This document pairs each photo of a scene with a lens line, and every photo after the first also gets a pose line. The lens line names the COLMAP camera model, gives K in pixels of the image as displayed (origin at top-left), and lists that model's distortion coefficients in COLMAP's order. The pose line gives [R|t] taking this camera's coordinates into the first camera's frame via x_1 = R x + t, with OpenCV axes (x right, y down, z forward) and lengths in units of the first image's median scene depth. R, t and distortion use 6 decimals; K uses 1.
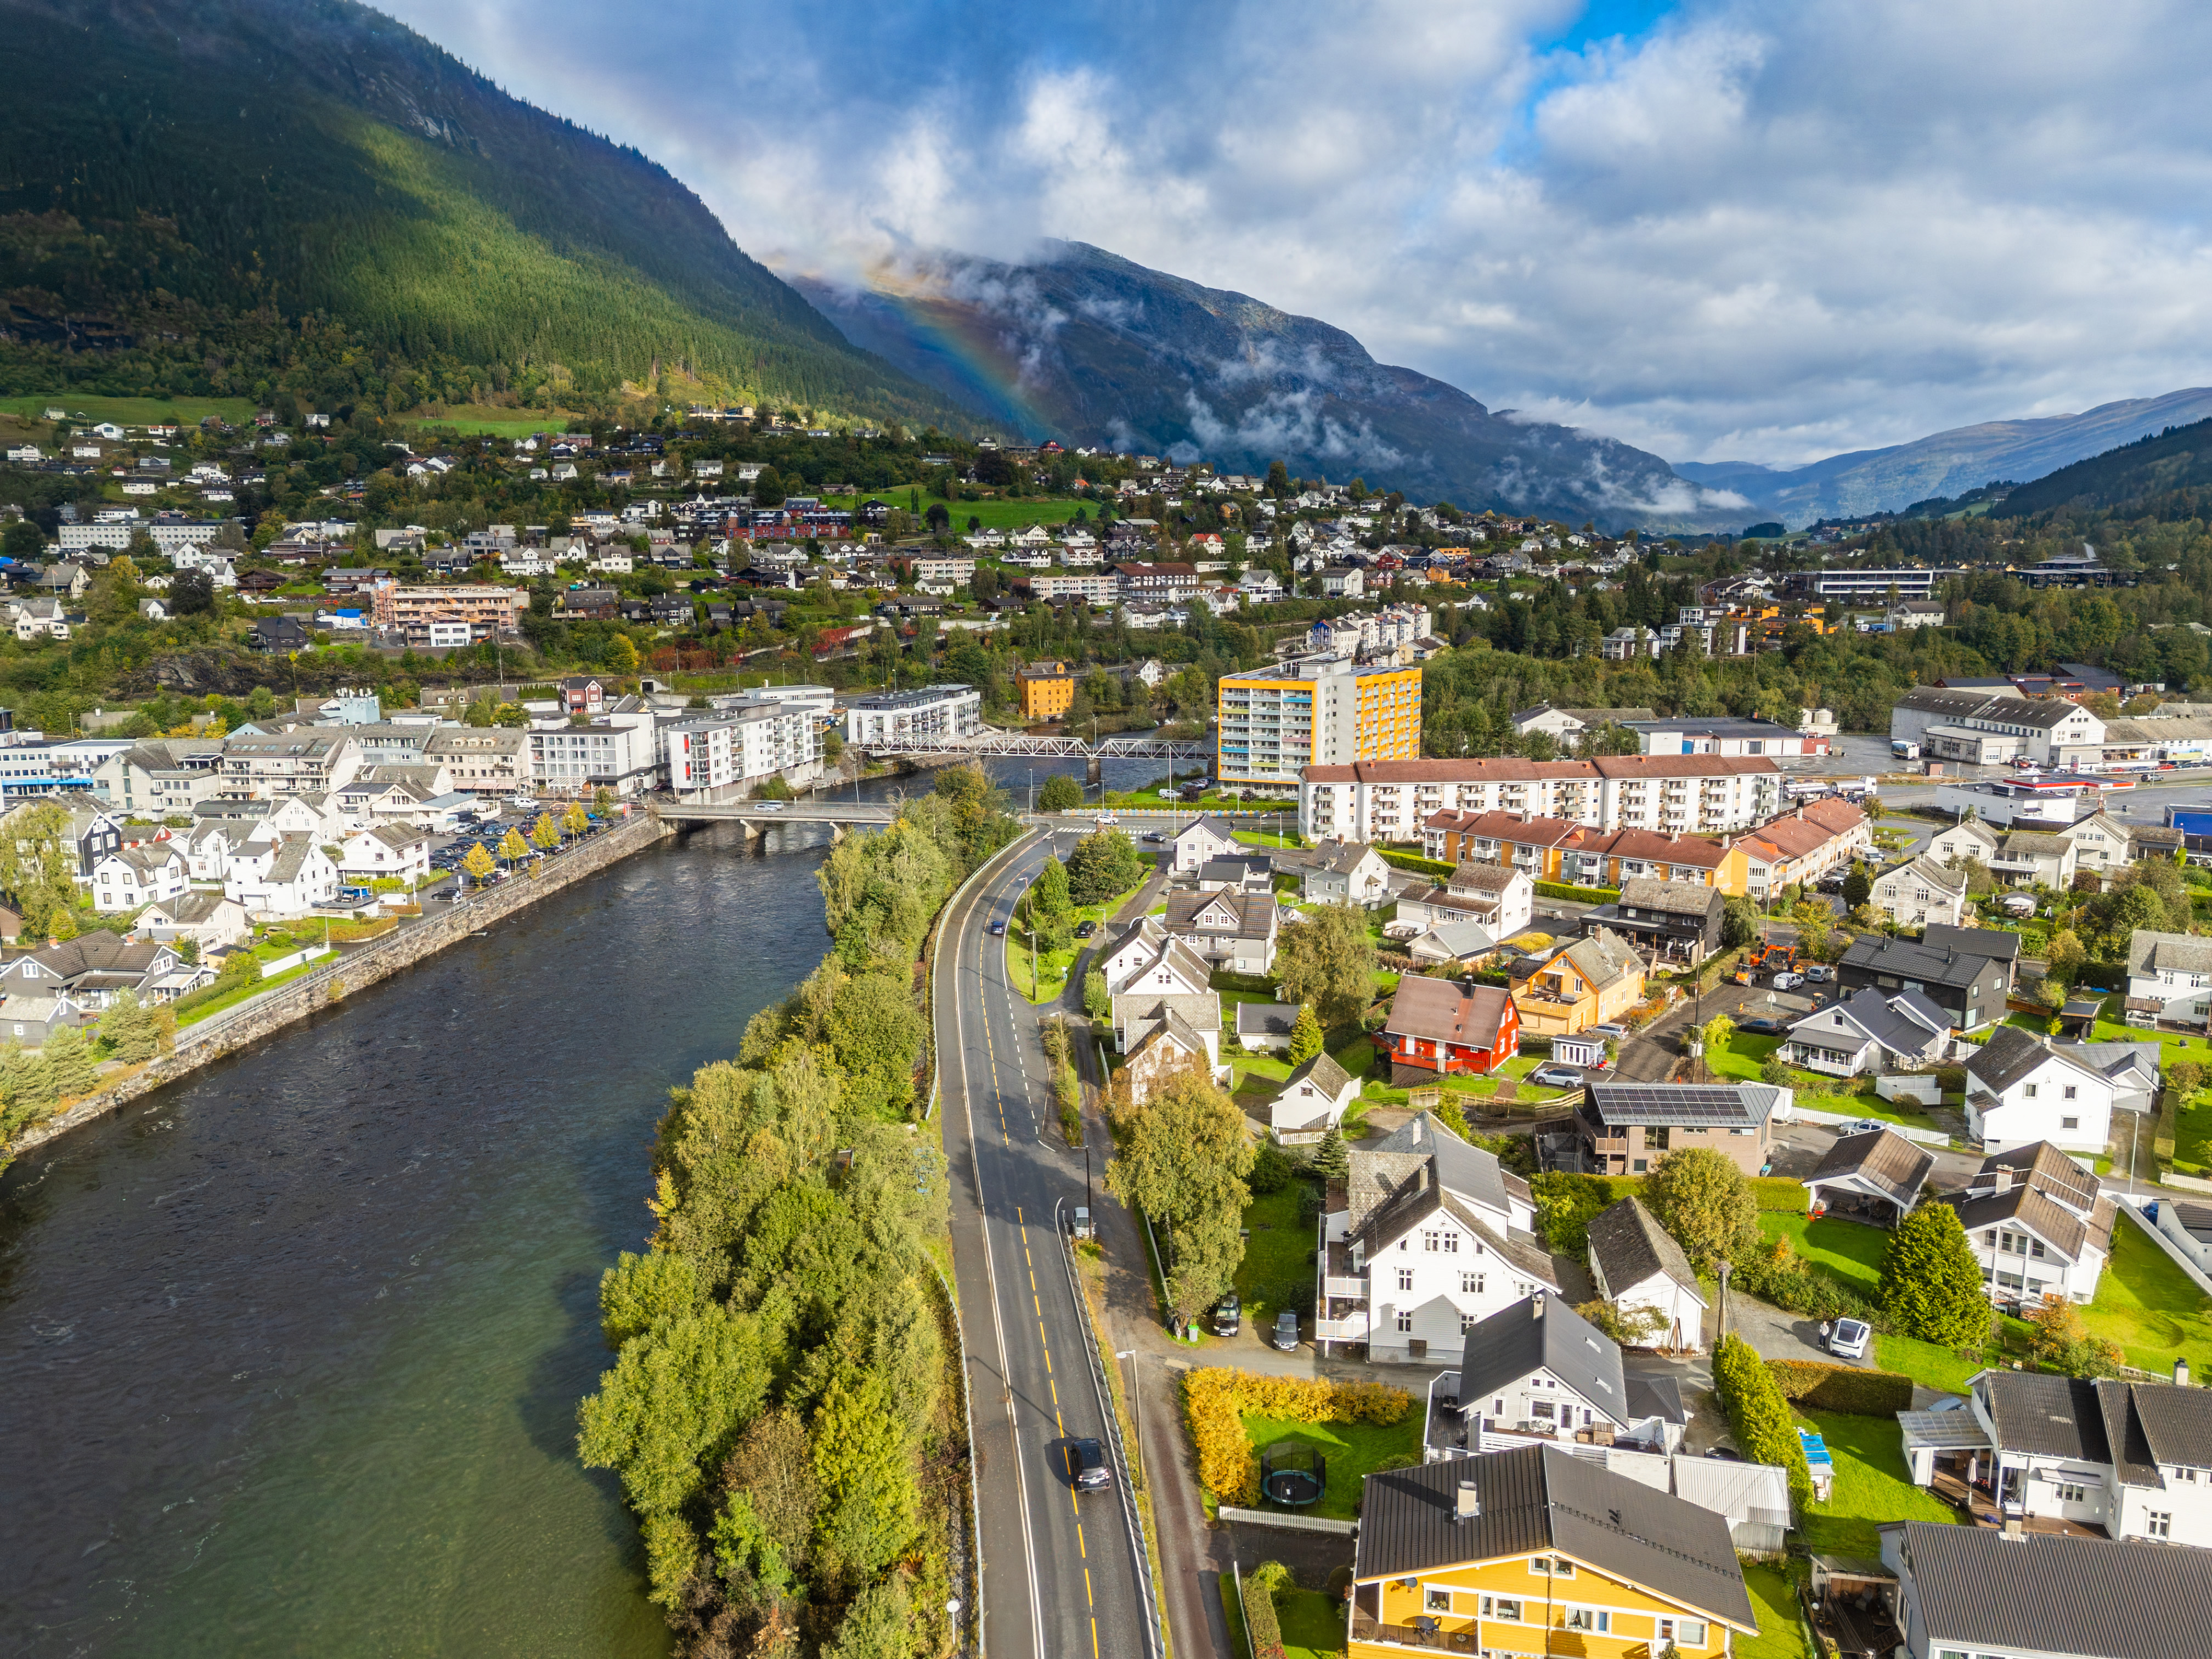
lens RADIAL K [[1613.0, 0, 1095.8], [0, 1613.0, 850.6], [0, 0, 1]] dist [0.062921, -0.056513]
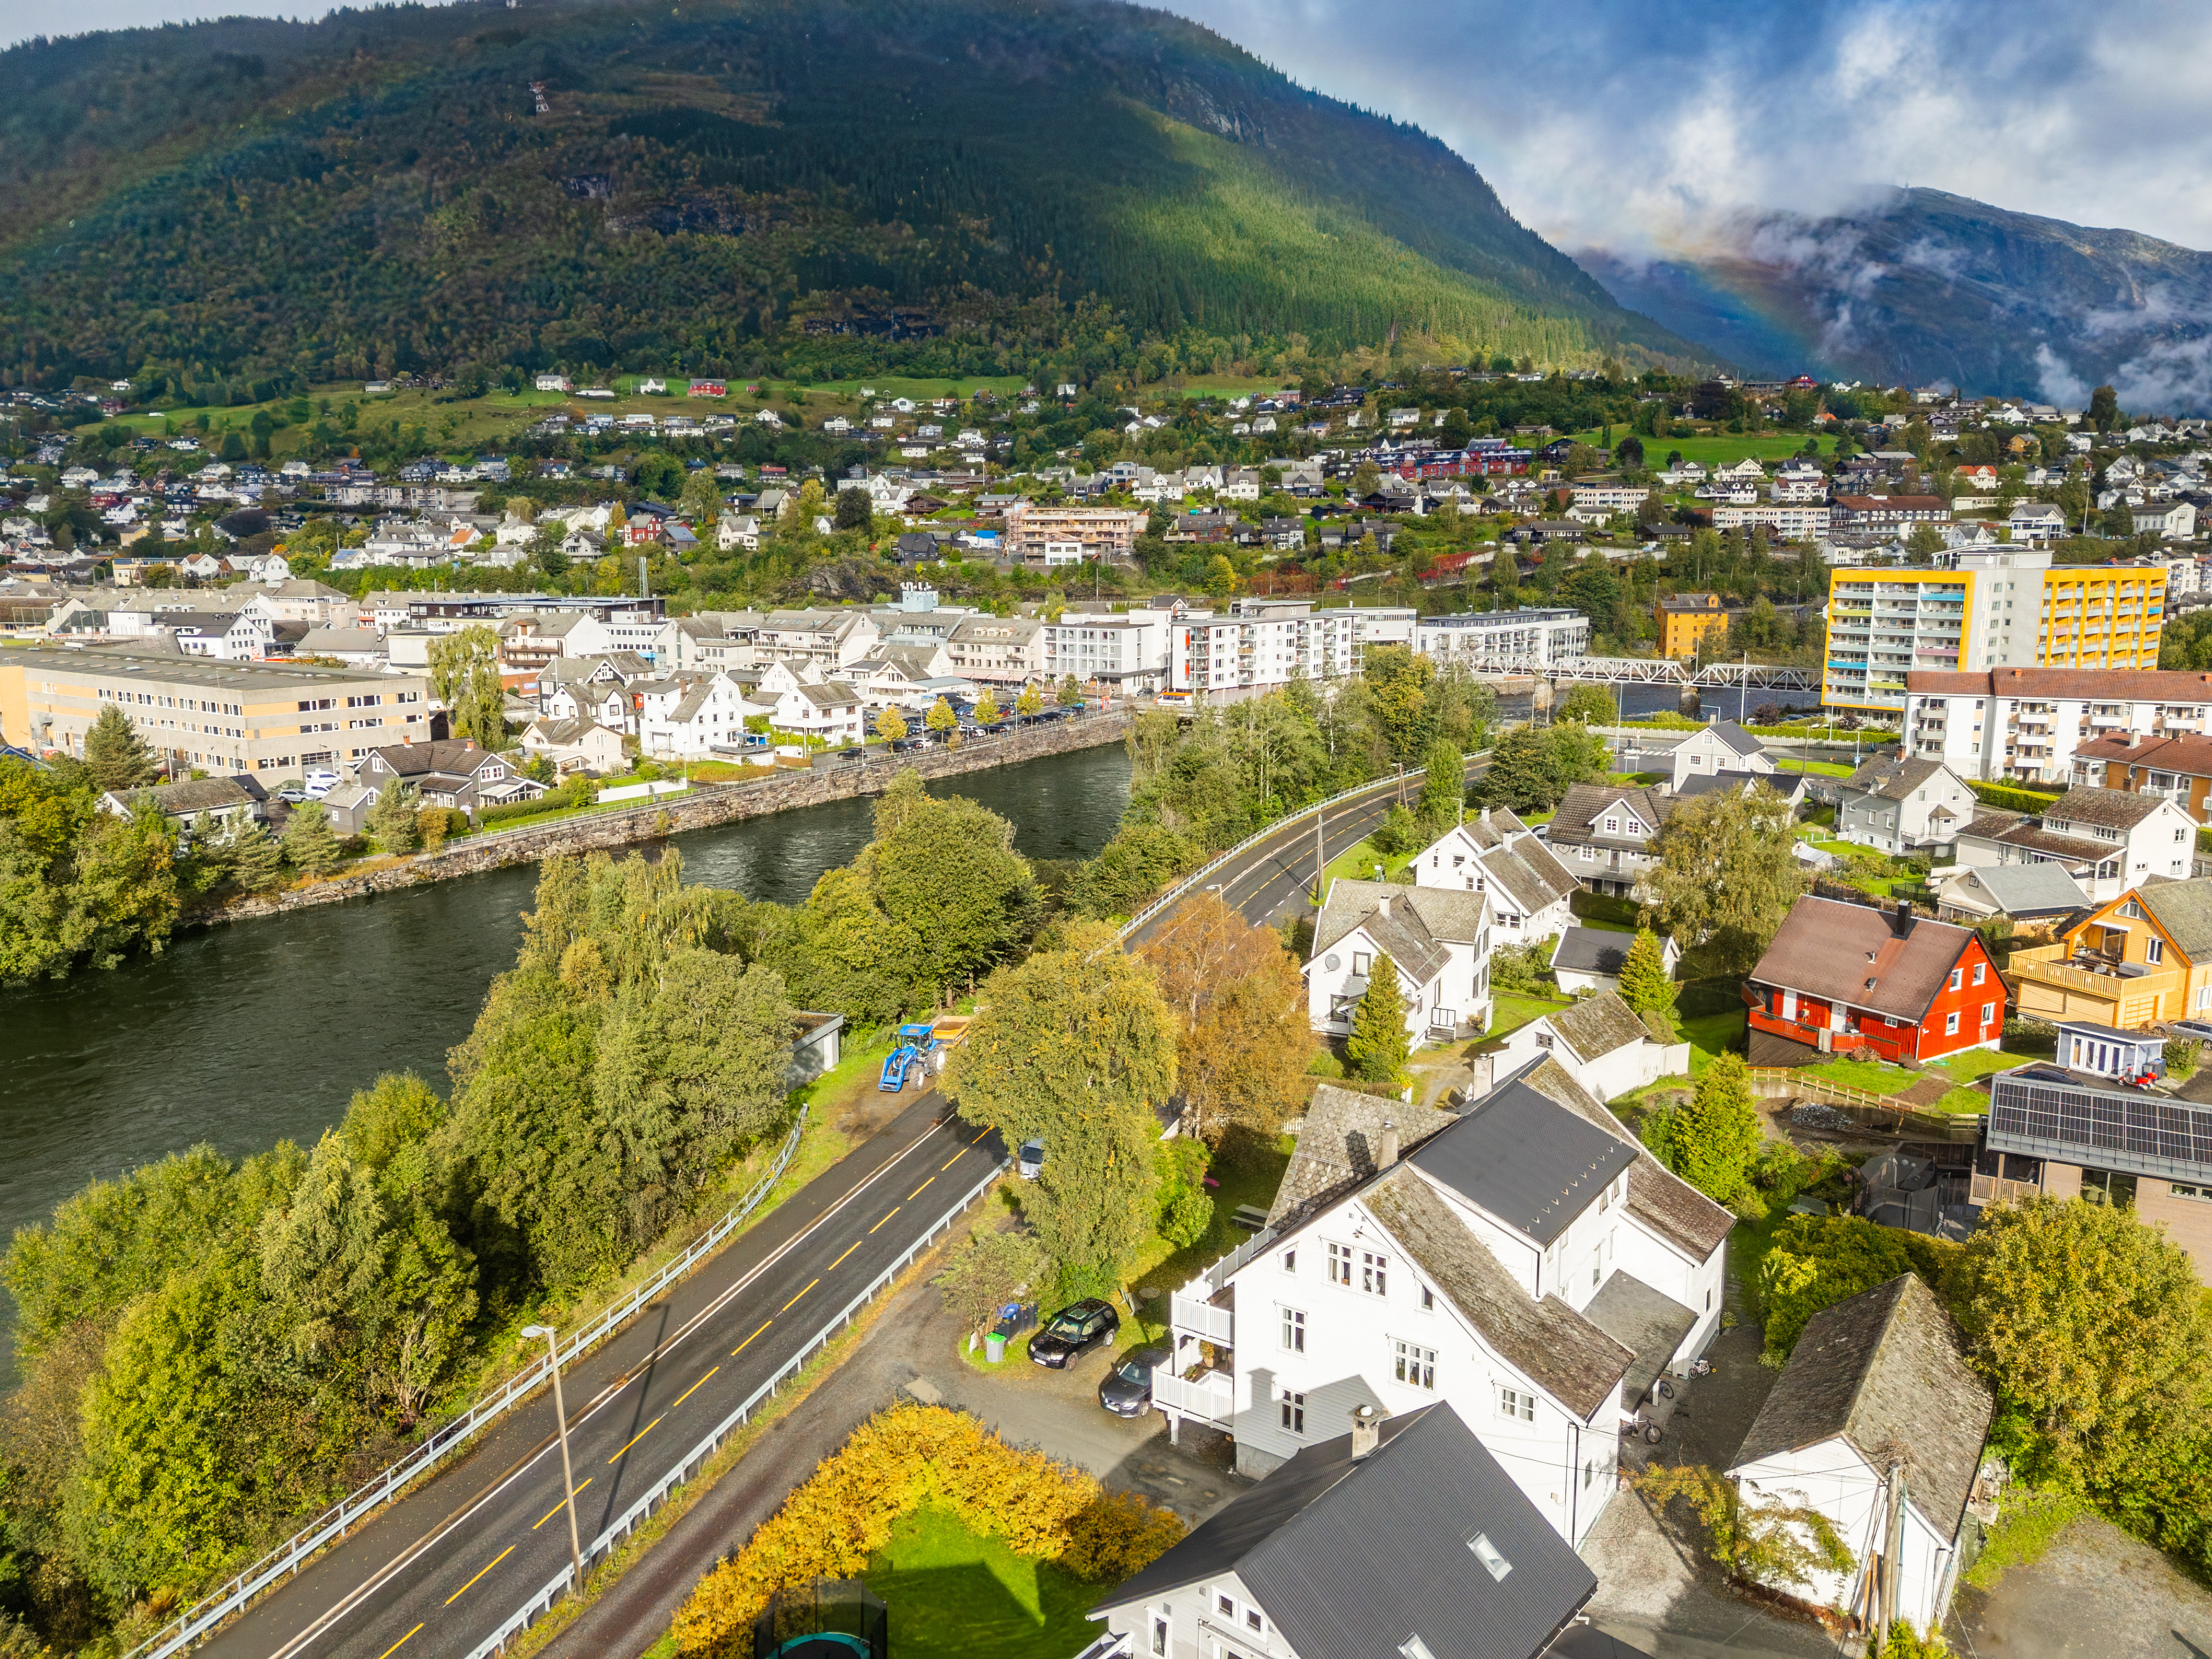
lens RADIAL K [[1613.0, 0, 1105.6], [0, 1613.0, 823.8], [0, 0, 1]] dist [0.062921, -0.056513]
pose [[0.895886, 0.083739, -0.436321, 0.077586], [-0.089260, 0.995977, 0.007873, 0.024309], [0.435226, 0.031892, 0.899756, 0.114969]]
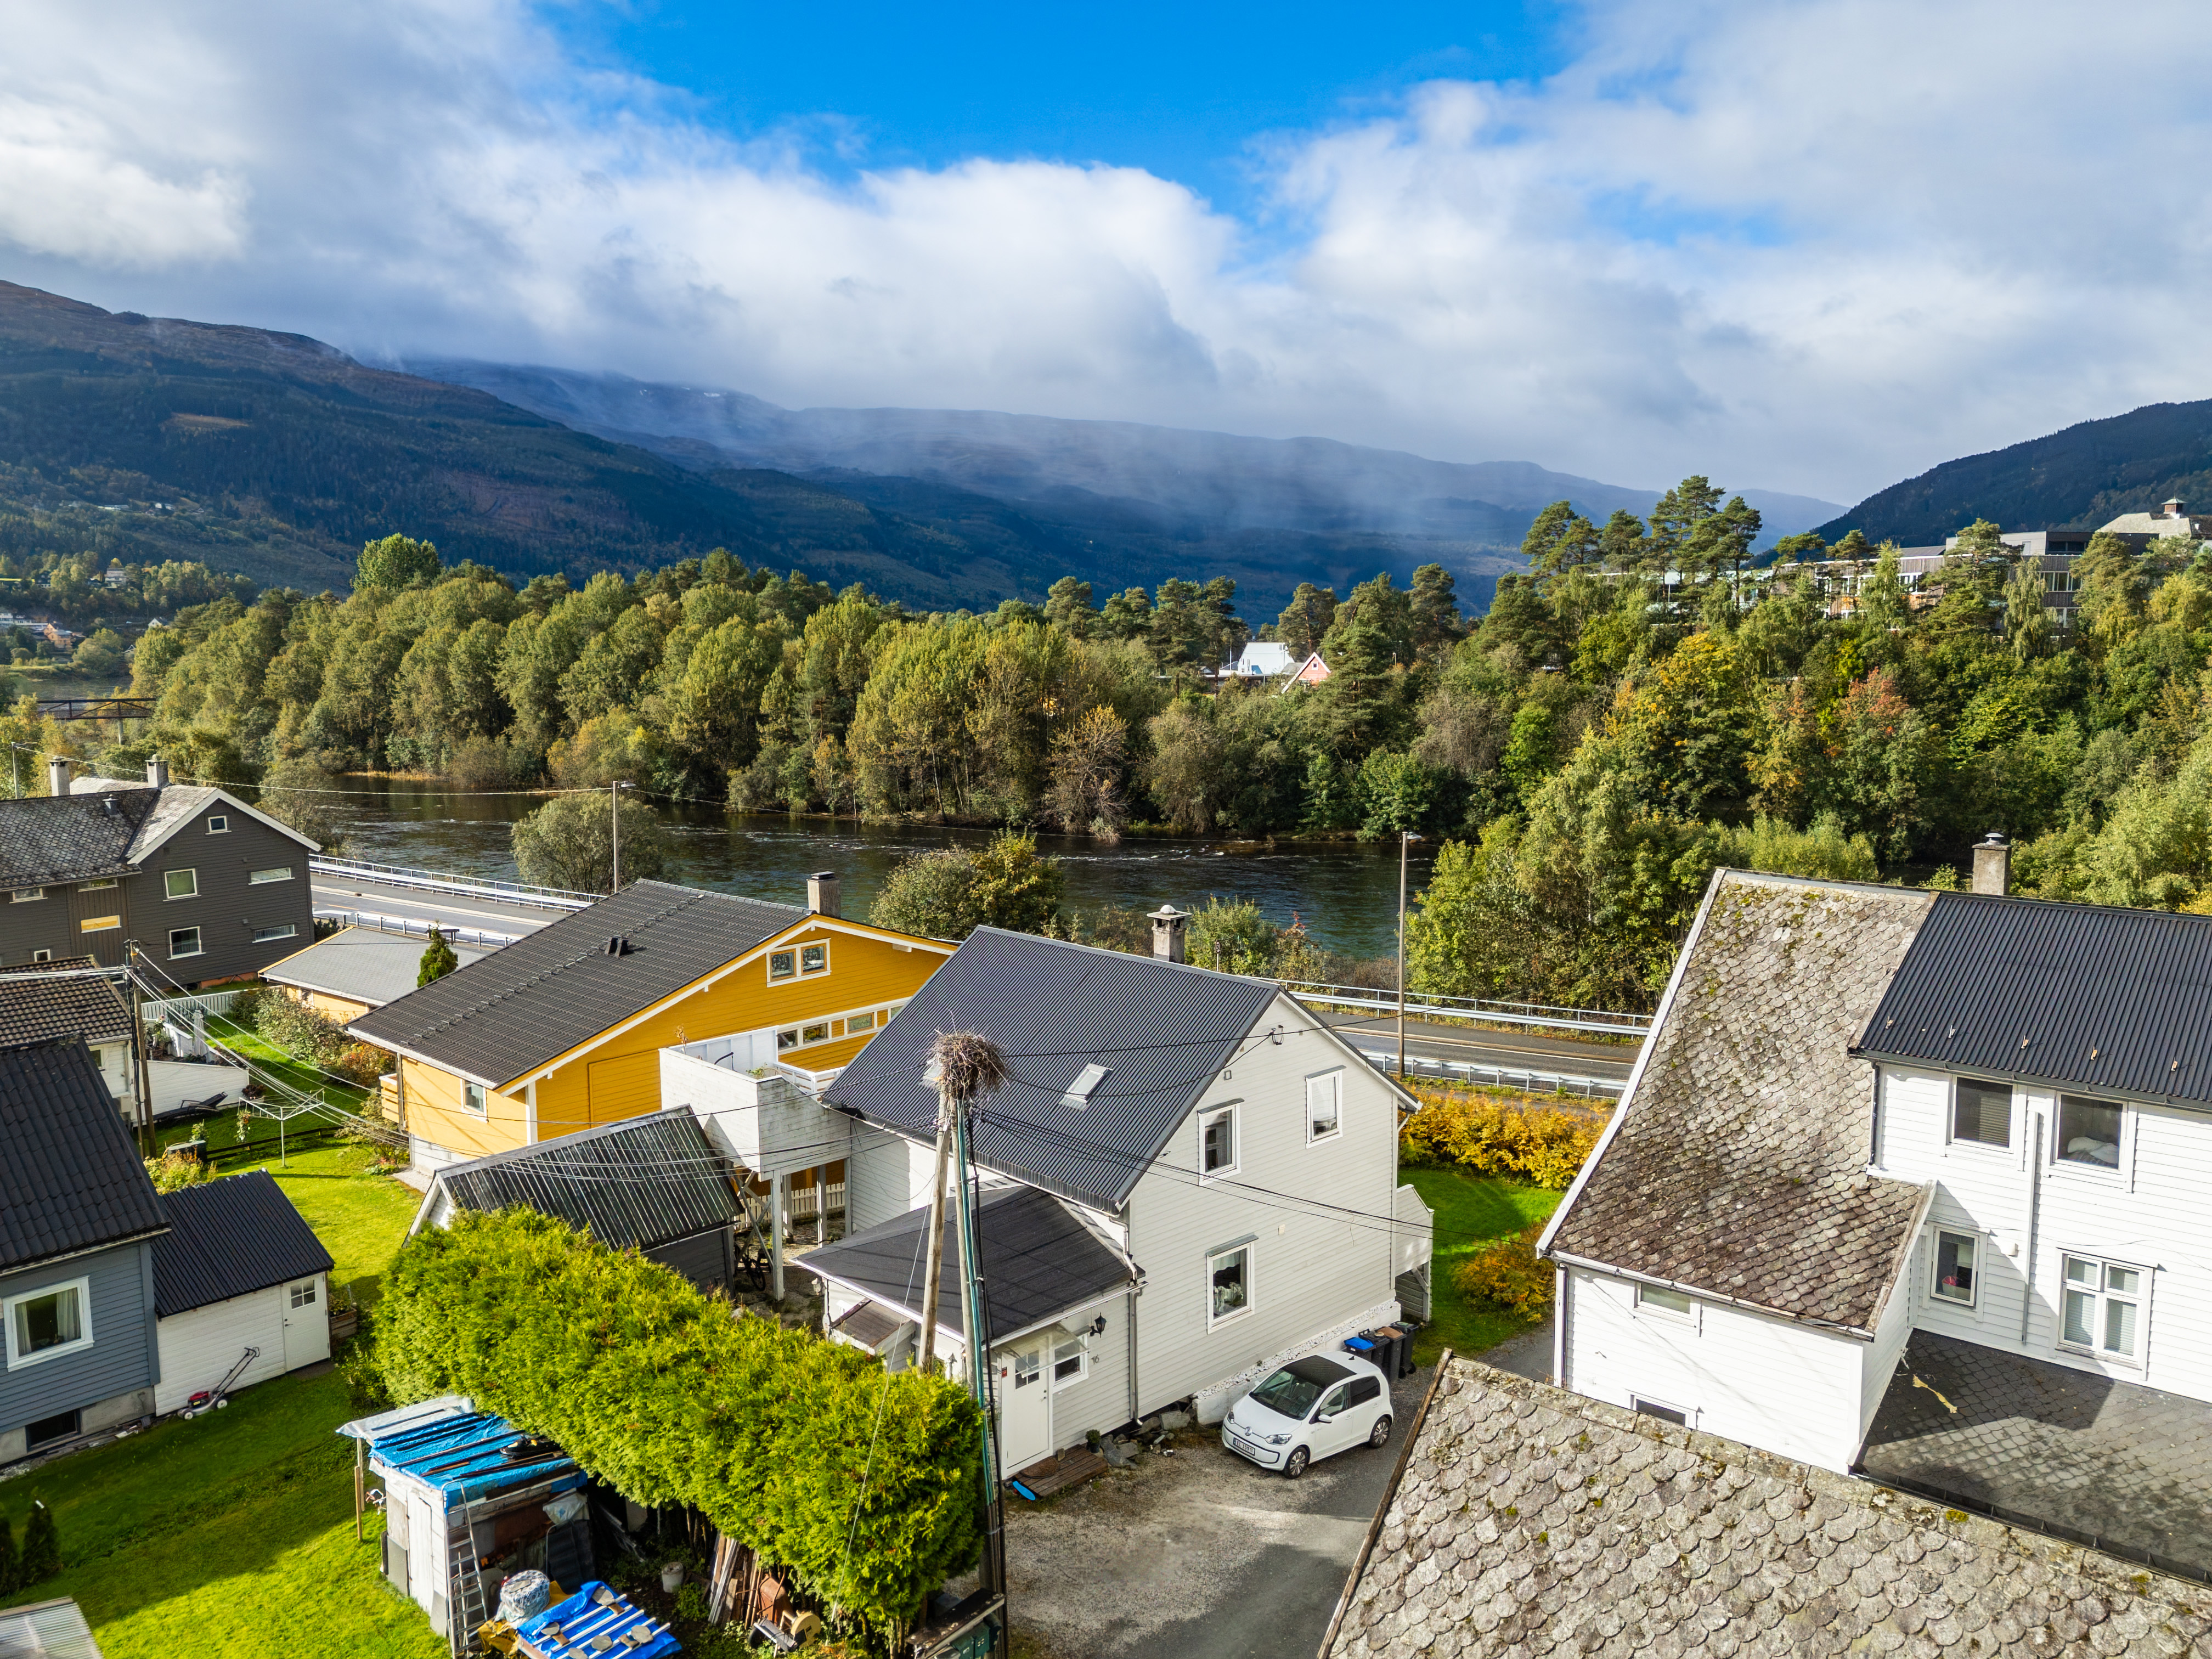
lens RADIAL K [[1613.0, 0, 1122.7], [0, 1613.0, 829.4], [0, 0, 1]] dist [0.062921, -0.056513]
pose [[-0.525765, 0.116214, -0.842654, 0.116494], [-0.147407, 0.963188, 0.224810, 0.035744], [0.837761, 0.242410, -0.489279, 0.234365]]
